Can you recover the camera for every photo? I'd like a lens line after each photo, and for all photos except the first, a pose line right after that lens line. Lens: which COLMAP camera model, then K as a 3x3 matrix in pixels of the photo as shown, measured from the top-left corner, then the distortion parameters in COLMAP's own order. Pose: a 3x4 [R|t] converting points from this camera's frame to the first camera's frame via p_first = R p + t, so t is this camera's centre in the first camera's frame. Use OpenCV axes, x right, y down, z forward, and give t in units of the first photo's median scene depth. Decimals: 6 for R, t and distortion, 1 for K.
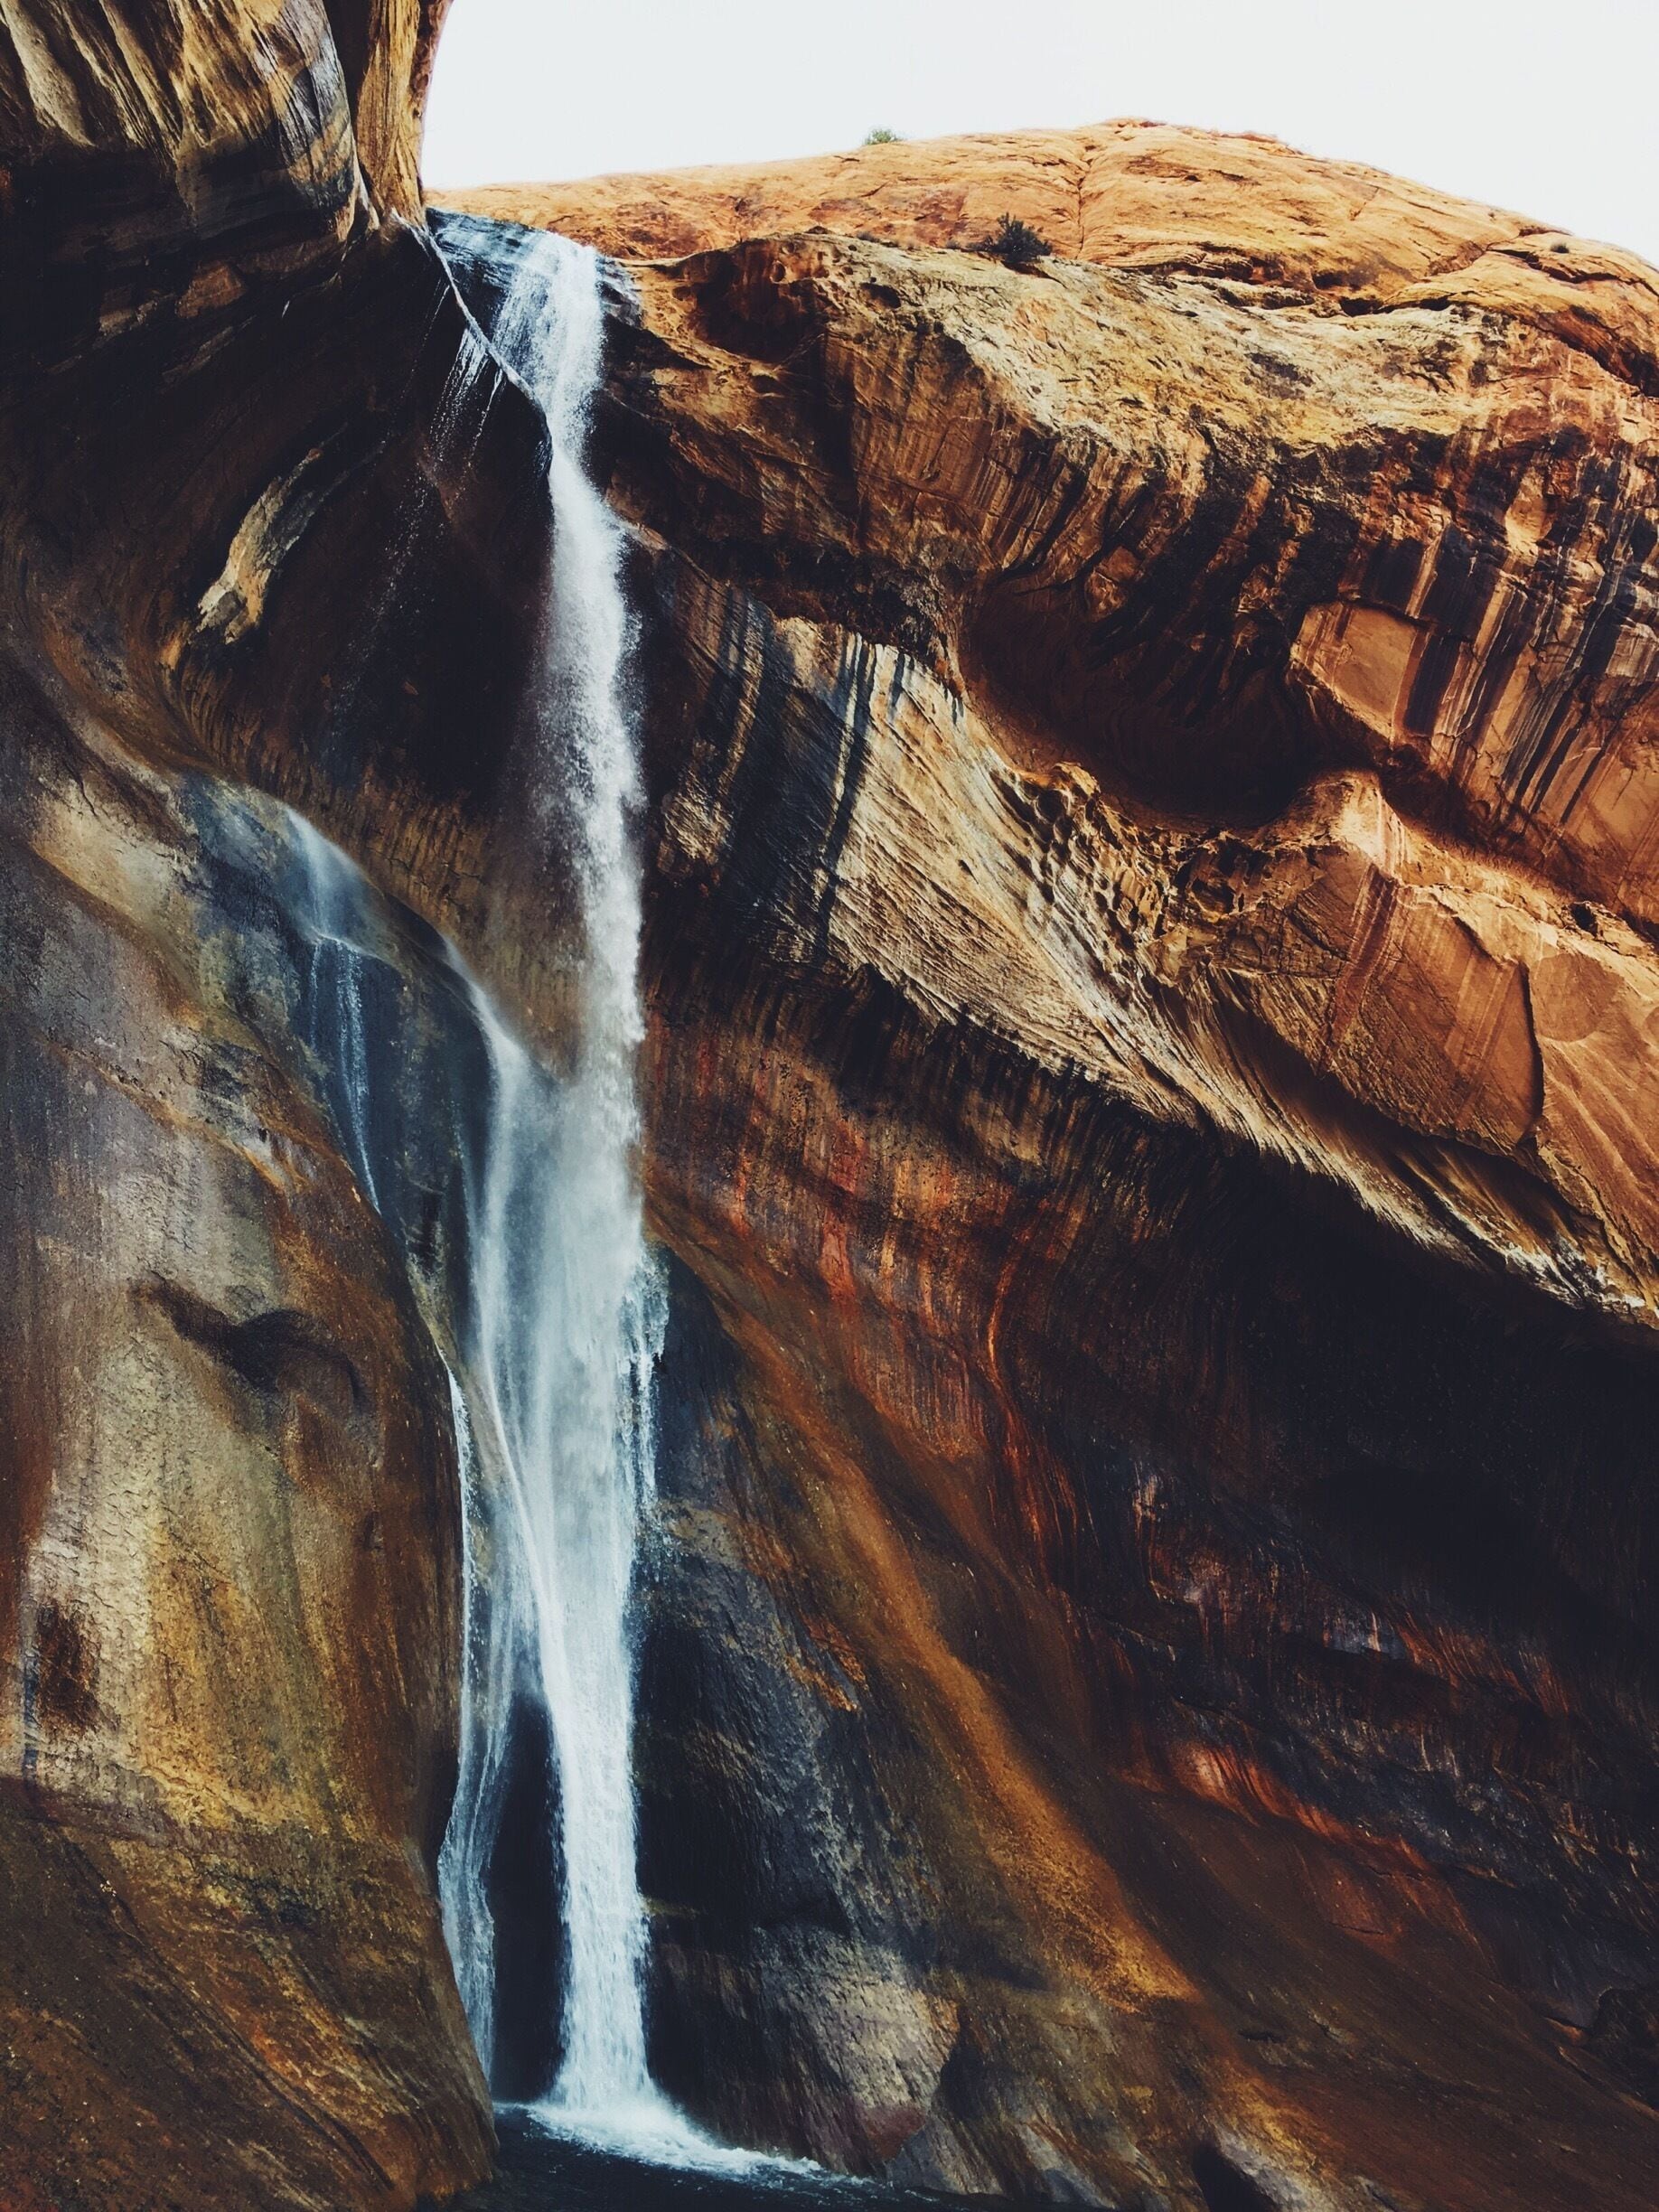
lens RADIAL K [[1748.0, 0, 829.5], [0, 1748.0, 1106.0], [0, 0, 1]] dist [0.005737, 0.002658]
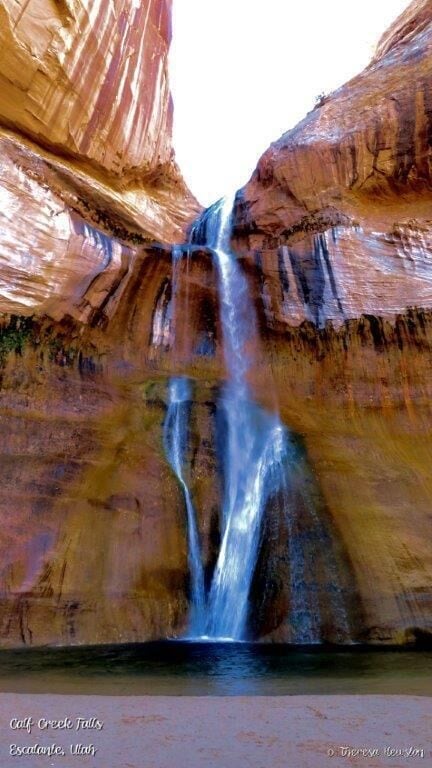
lens RADIAL K [[549.4, 0, 220.7], [0, 549.4, 372.3], [0, 0, 1]] dist [-0.000569, -0.001810]
pose [[0.612010, -0.470768, -0.635469, 0.449738], [0.428335, 0.872782, -0.234052, 0.138232], [0.664810, -0.128951, 0.735798, 0.039013]]
